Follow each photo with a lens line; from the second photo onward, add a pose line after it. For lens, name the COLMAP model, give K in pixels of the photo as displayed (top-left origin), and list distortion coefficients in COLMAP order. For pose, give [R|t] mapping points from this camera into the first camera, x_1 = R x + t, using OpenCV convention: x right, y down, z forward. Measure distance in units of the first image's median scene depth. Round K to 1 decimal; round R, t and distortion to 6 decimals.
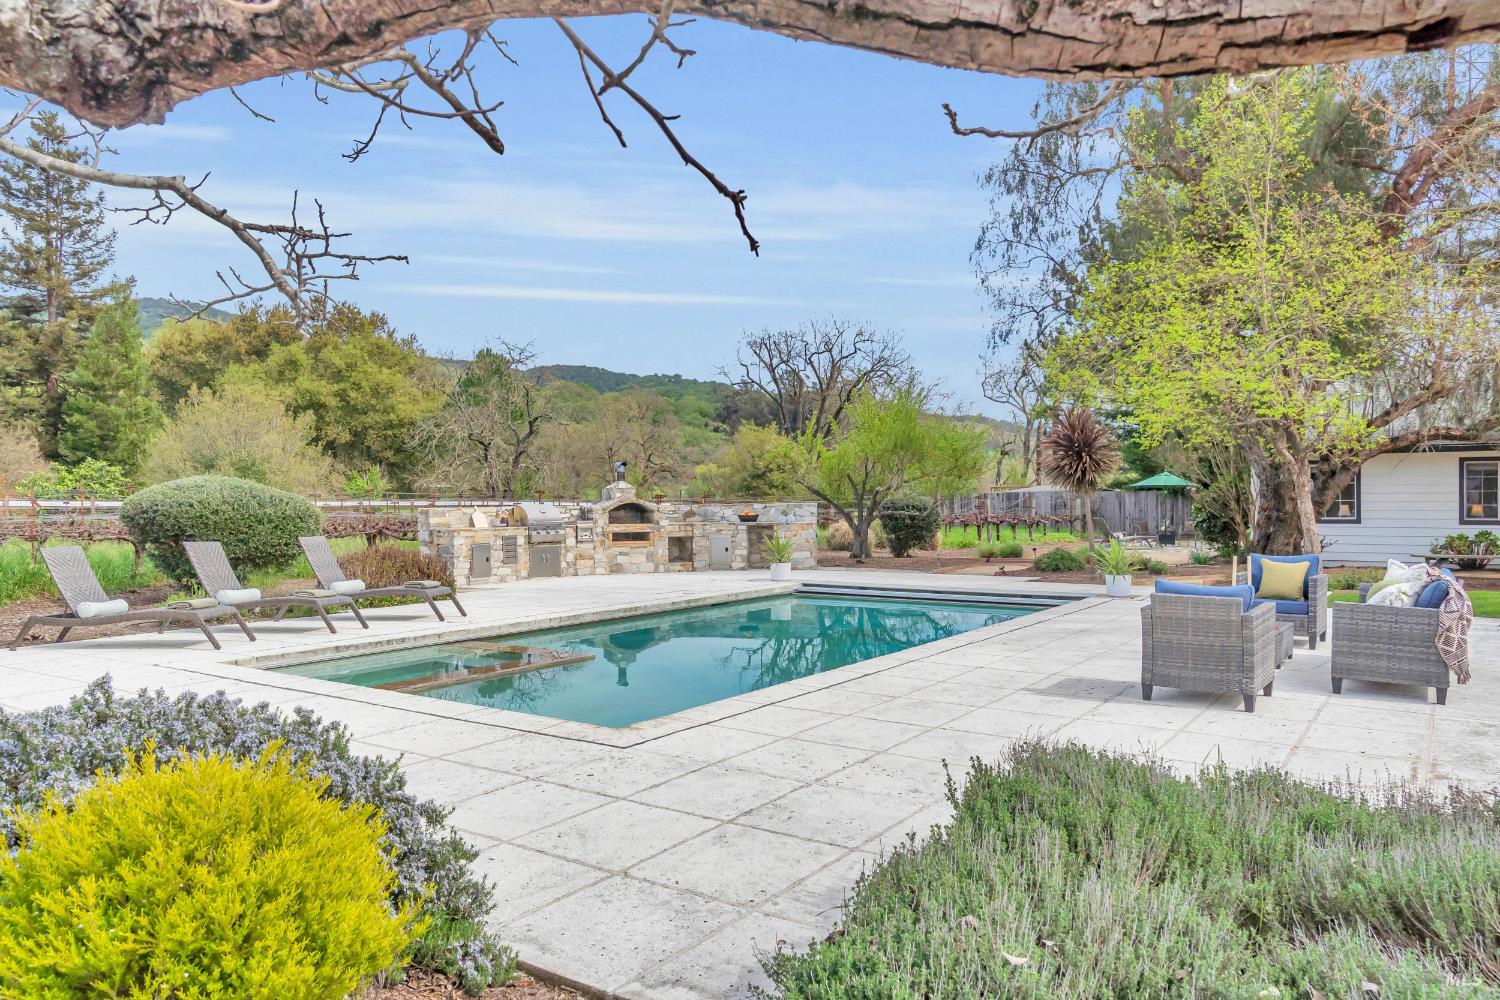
lens RADIAL K [[2212.6, 0, 750.0], [0, 2212.6, 500.0], [0, 0, 1]] dist [0.048409, -0.015967]
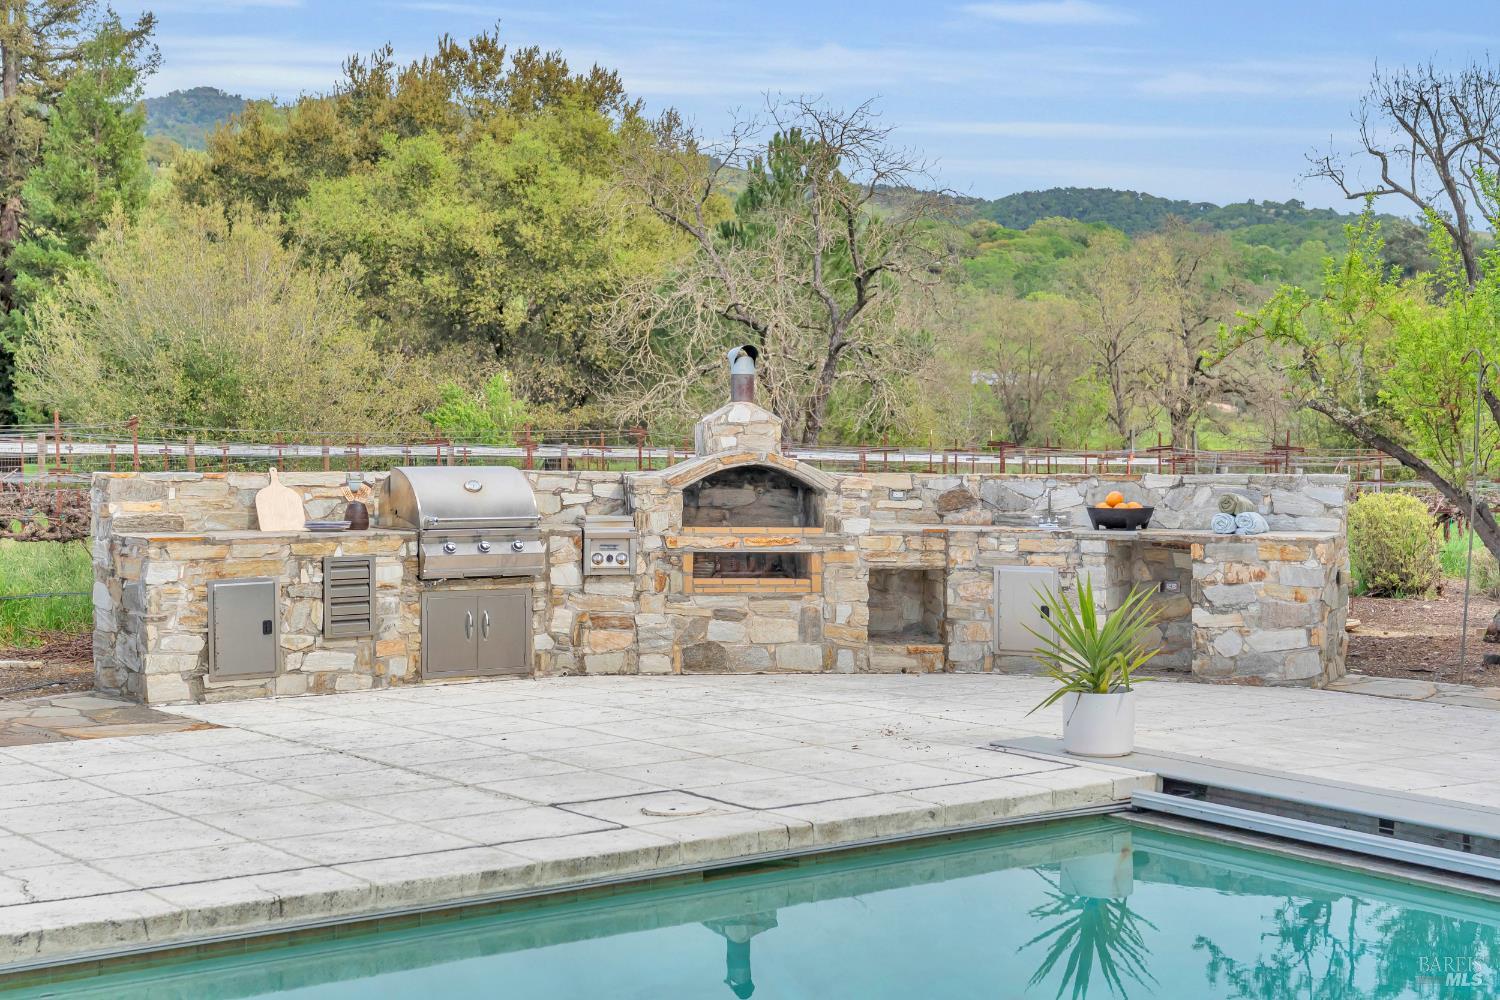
lens RADIAL K [[2212.6, 0, 750.0], [0, 2212.6, 500.0], [0, 0, 1]] dist [0.048409, -0.015967]
pose [[0.914668, 0.024050, -0.403491, 0.082069], [-0.012863, 0.999455, 0.030414, -0.003746], [0.404002, -0.022628, 0.914478, 0.680486]]
